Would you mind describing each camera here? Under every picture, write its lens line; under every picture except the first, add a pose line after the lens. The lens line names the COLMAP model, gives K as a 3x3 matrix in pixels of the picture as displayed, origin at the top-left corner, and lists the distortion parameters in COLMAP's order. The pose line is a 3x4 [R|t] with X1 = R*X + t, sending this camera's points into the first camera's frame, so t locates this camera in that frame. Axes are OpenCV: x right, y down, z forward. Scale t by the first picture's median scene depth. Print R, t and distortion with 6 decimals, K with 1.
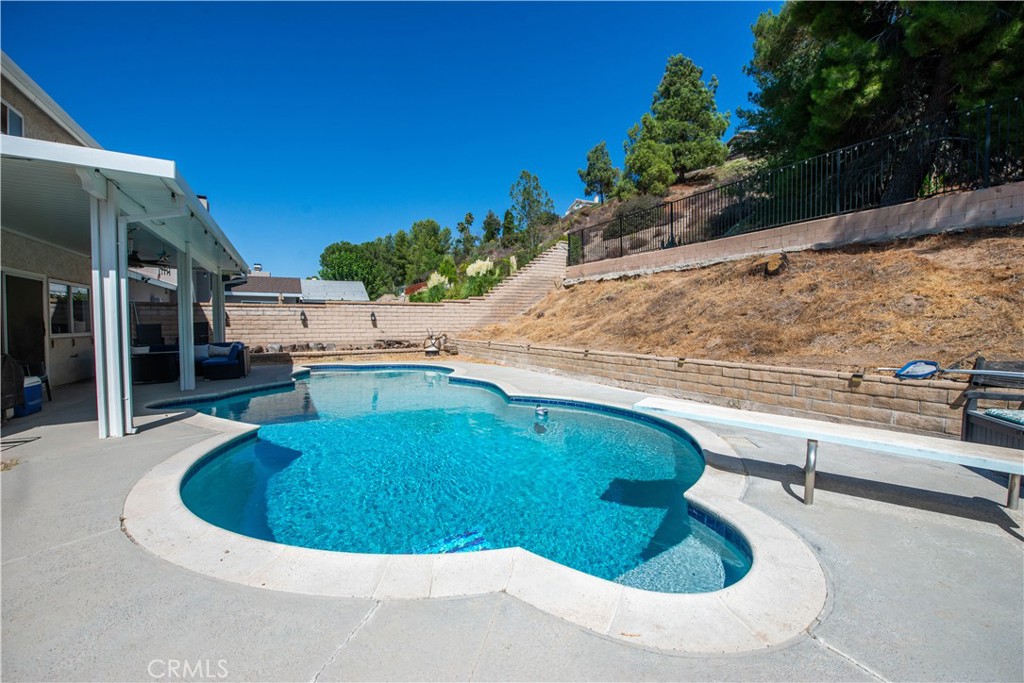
lens RADIAL K [[405.7, 0, 508.5], [0, 405.7, 343.6], [0, 0, 1]] dist [-0.021659, -0.000552]
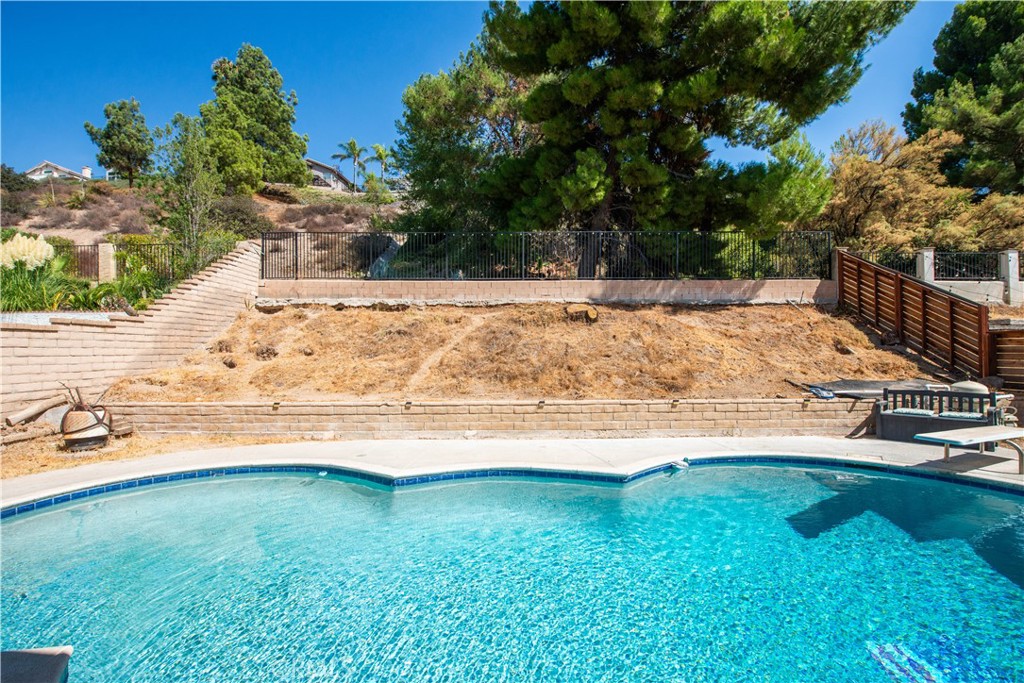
lens RADIAL K [[423.0, 0, 529.4], [0, 423.0, 343.9], [0, 0, 1]] dist [-0.017575, -0.001480]
pose [[0.478999, 0.011916, 0.877734, -0.414940], [0.048656, 0.998010, -0.040101, -0.048070], [-0.876466, 0.061915, 0.477466, 0.428558]]
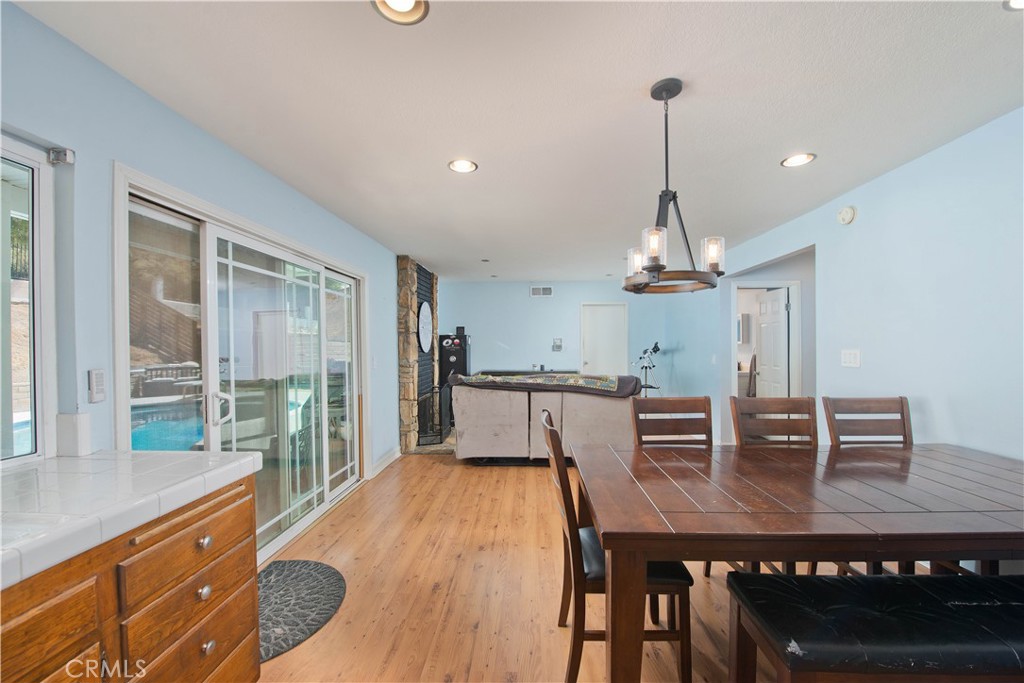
lens RADIAL K [[405.7, 0, 495.5], [0, 405.7, 344.1], [0, 0, 1]] dist [-0.021659, -0.000552]
pose [[-0.840155, 0.008273, 0.542283, -0.881923], [0.031798, 0.998915, 0.034024, -0.045536], [-0.541413, 0.045829, -0.839507, 0.623956]]
